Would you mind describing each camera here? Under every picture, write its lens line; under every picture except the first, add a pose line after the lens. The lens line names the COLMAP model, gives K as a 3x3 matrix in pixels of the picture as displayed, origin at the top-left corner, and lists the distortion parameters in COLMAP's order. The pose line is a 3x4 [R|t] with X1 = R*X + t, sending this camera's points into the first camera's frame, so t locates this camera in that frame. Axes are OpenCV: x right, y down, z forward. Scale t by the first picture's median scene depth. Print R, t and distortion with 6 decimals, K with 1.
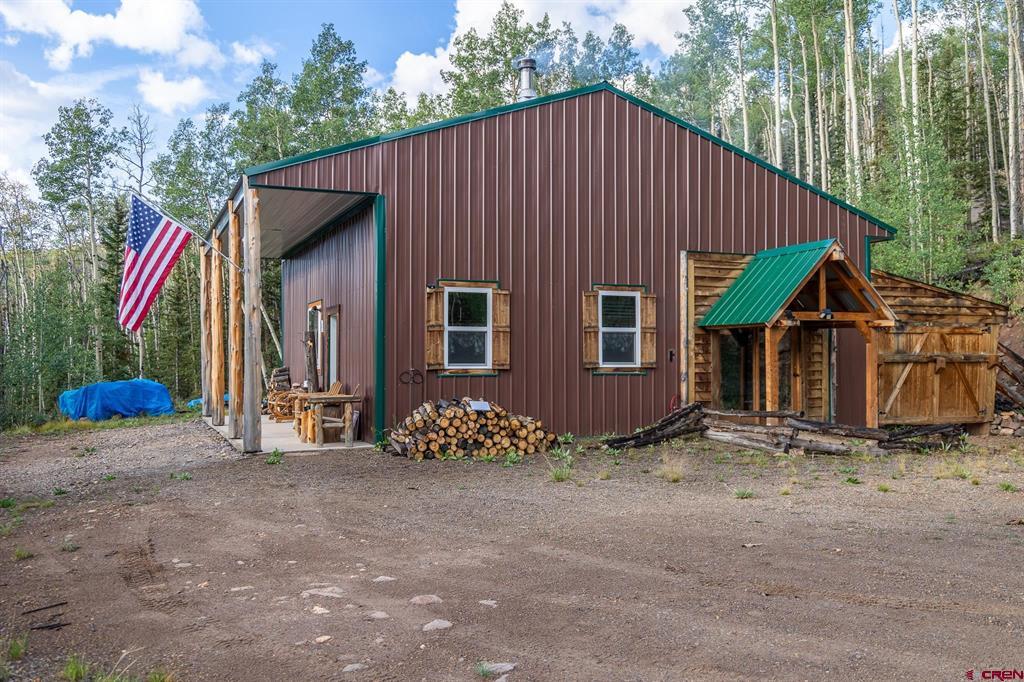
lens RADIAL K [[904.7, 0, 515.0], [0, 904.7, 345.3], [0, 0, 1]] dist [0.010485, -0.013962]
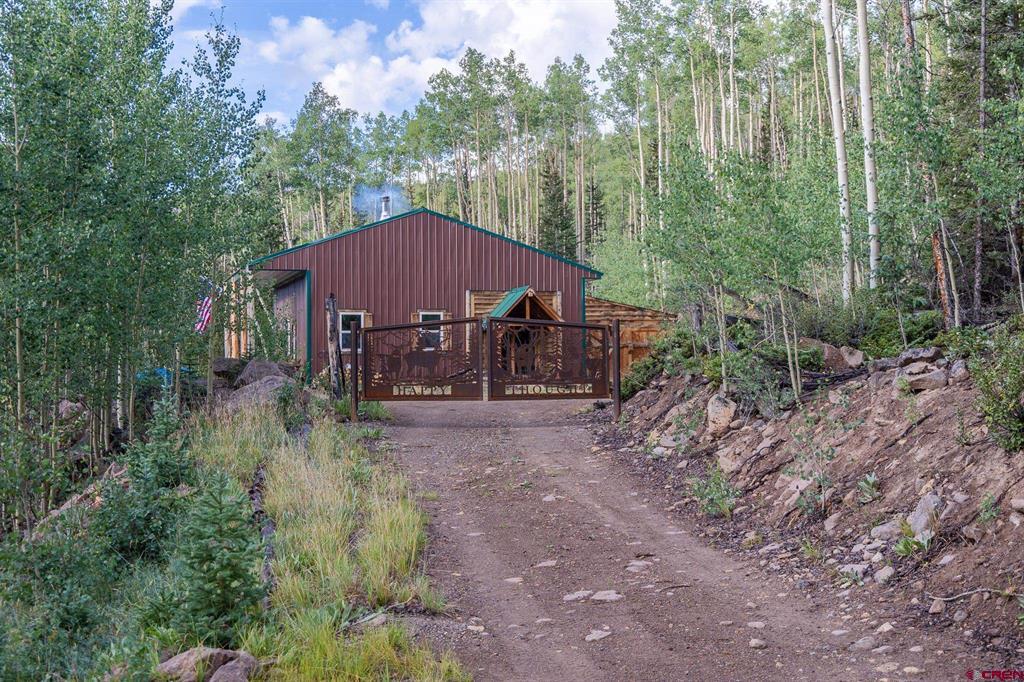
lens RADIAL K [[1362.8, 0, 506.2], [0, 1362.8, 334.9], [0, 0, 1]] dist [0.236171, 0.000000]
pose [[0.992841, -0.009257, -0.119084, 0.543652], [0.008240, 0.999925, -0.009023, 0.016224], [0.119158, 0.007977, 0.992843, -1.676562]]
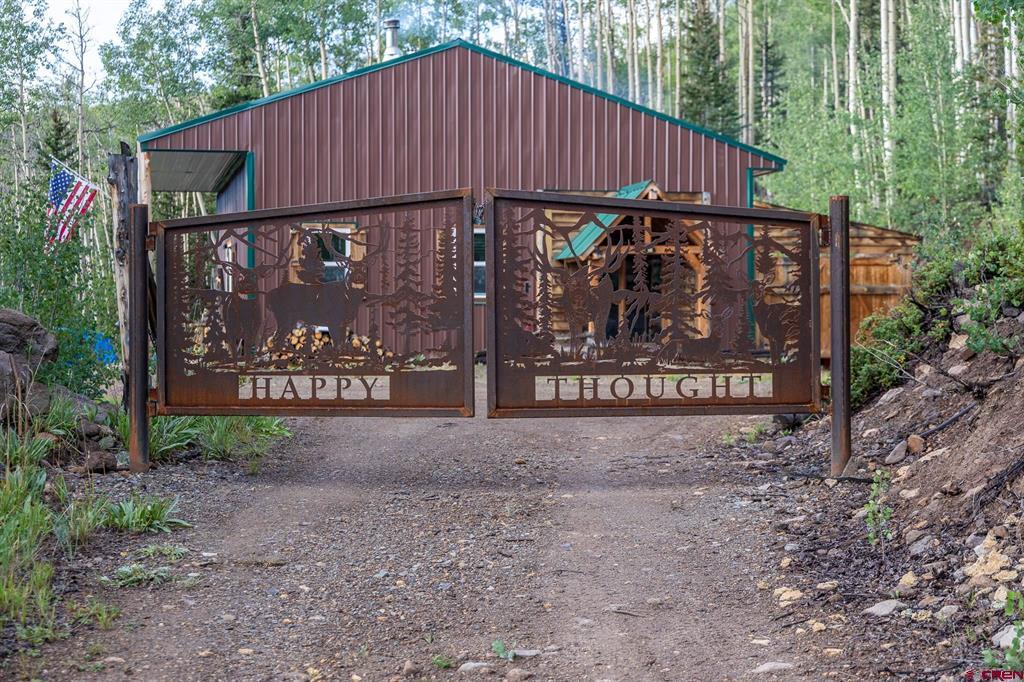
lens RADIAL K [[1877.6, 0, 517.0], [0, 1877.6, 339.9], [0, 0, 1]] dist [0.085638, 0.000000]
pose [[0.982695, -0.000636, -0.185230, 0.504979], [0.004351, 0.999797, 0.019652, 0.026402], [0.185180, -0.020118, 0.982499, -1.060681]]
